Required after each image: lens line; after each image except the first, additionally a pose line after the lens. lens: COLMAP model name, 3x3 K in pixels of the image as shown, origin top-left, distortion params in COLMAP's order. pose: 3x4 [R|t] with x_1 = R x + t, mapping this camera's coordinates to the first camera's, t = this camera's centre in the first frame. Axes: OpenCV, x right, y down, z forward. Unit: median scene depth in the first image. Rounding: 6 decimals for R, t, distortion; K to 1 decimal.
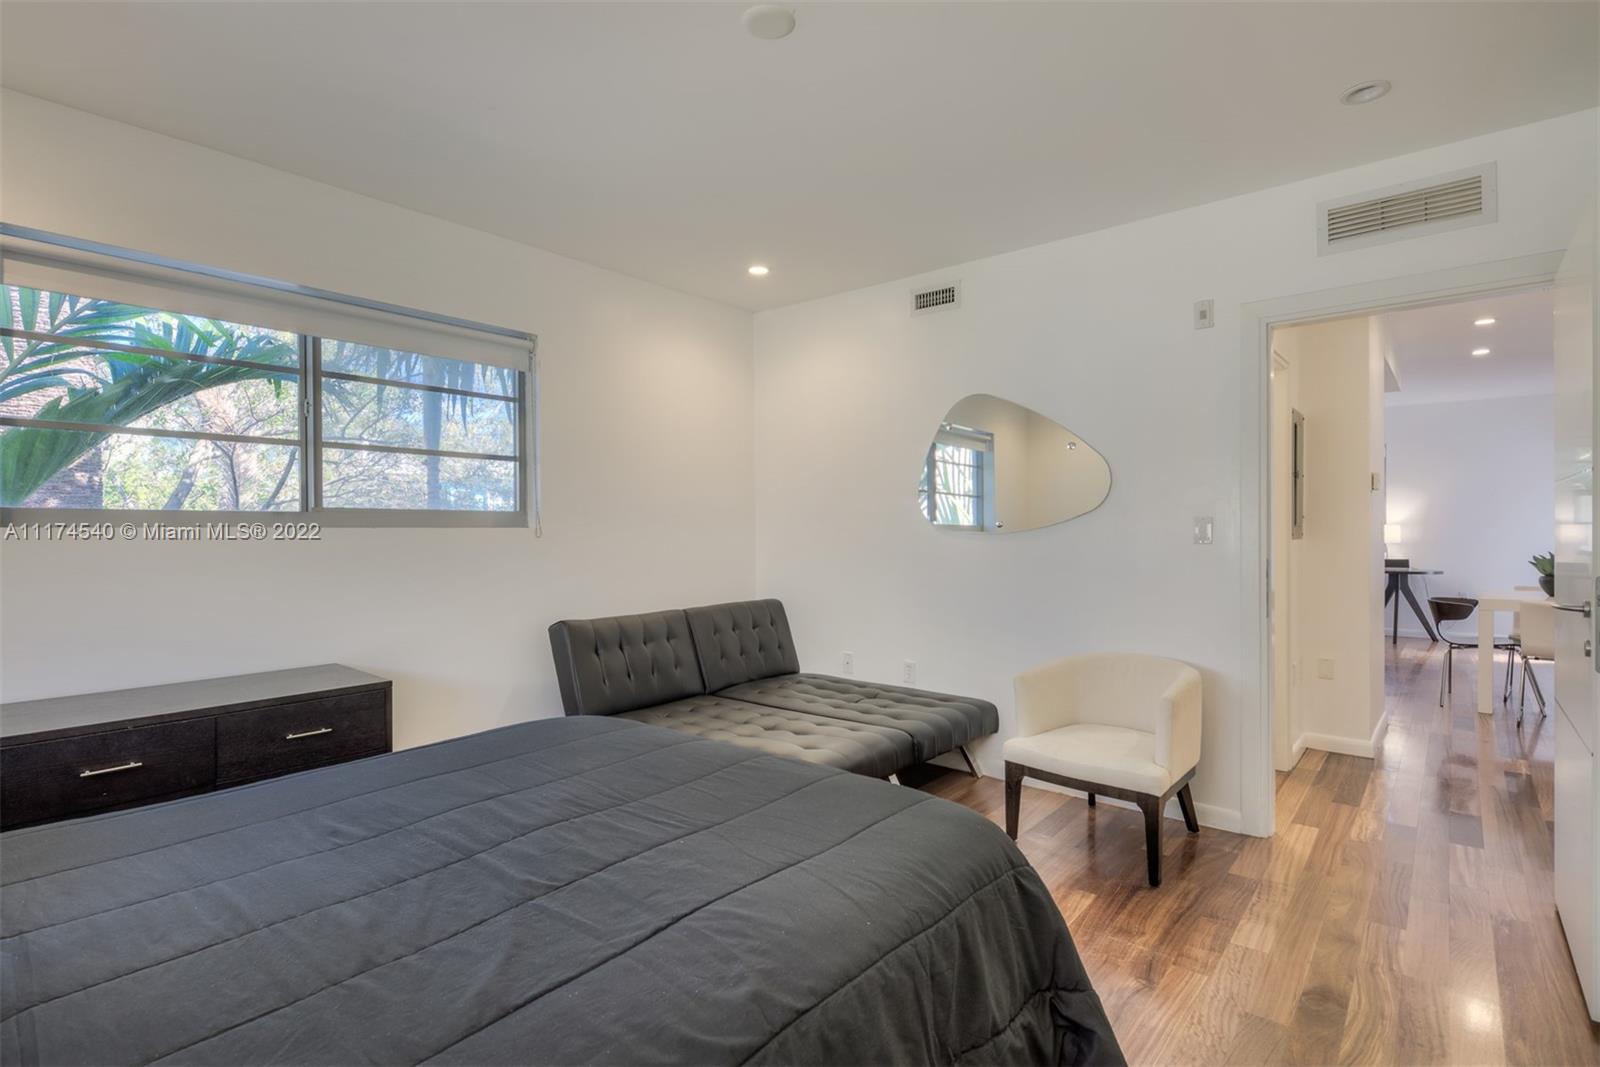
lens RADIAL K [[773.0, 0, 790.1], [0, 773.0, 533.7], [0, 0, 1]] dist [0.012288, -0.011744]
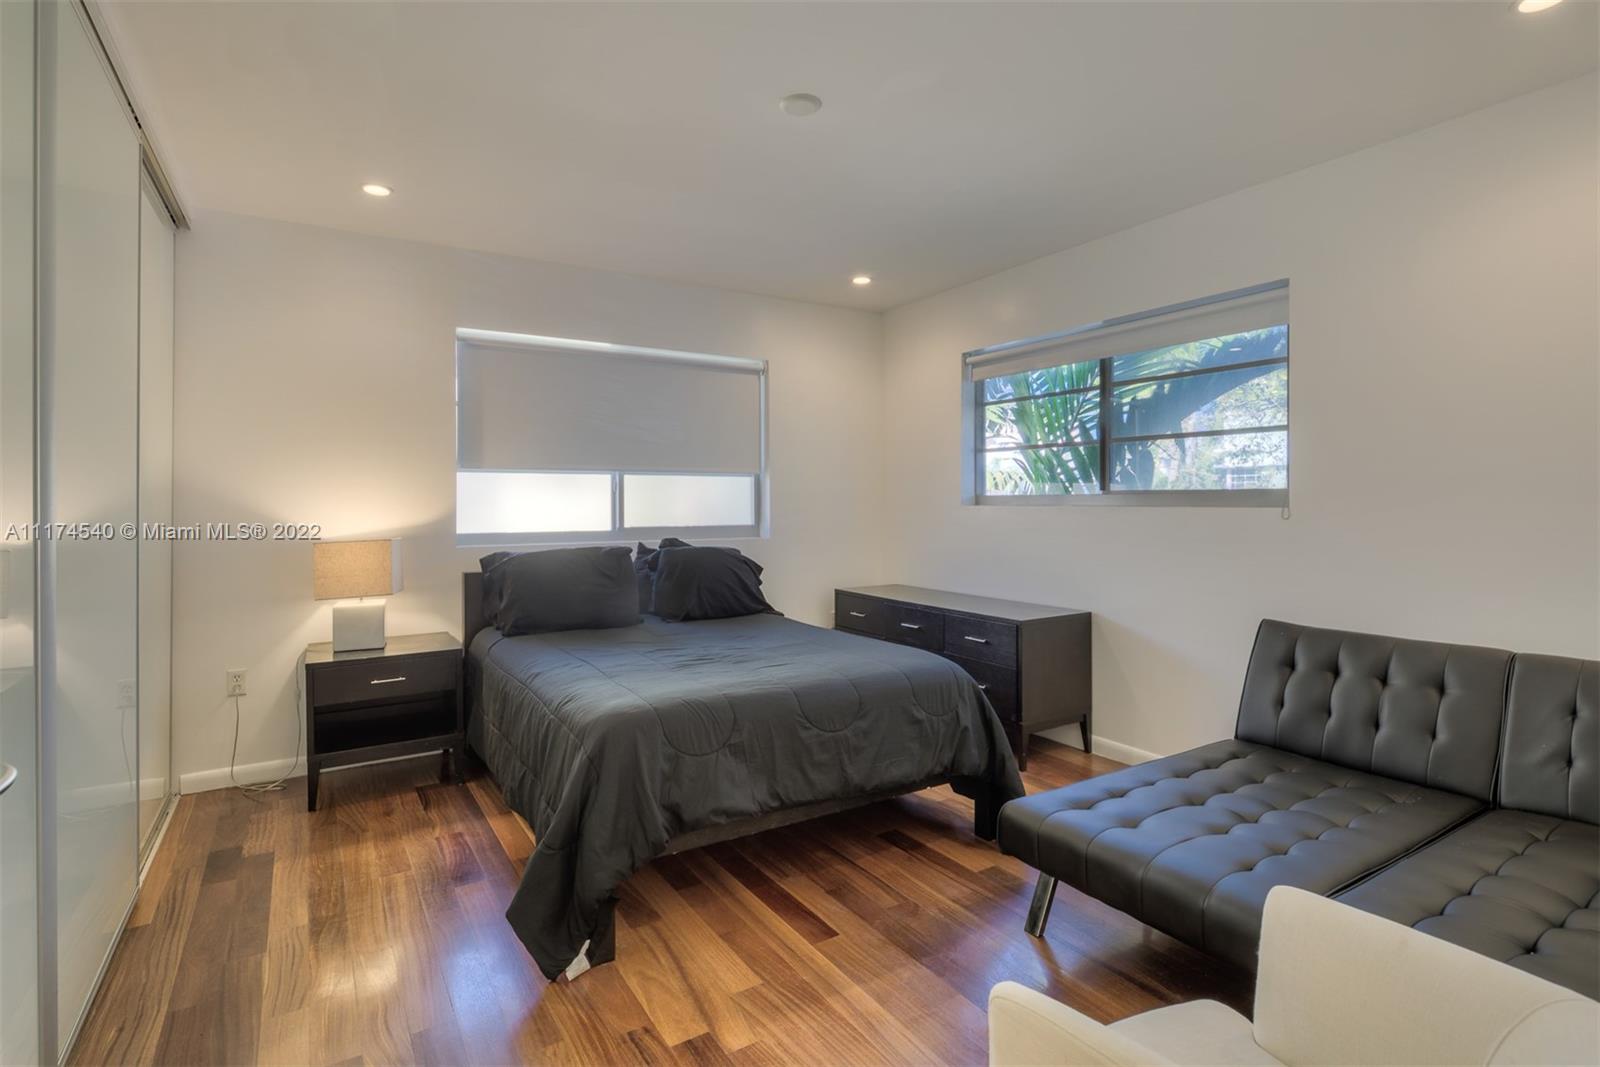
lens RADIAL K [[775.1, 0, 791.9], [0, 775.1, 503.9], [0, 0, 1]] dist [0.007328, 0.000432]
pose [[-0.294237, -0.000365, -0.955733, 0.960870], [-0.003764, 0.999993, 0.000777, -0.013291], [0.955725, 0.003826, -0.294236, 1.081233]]
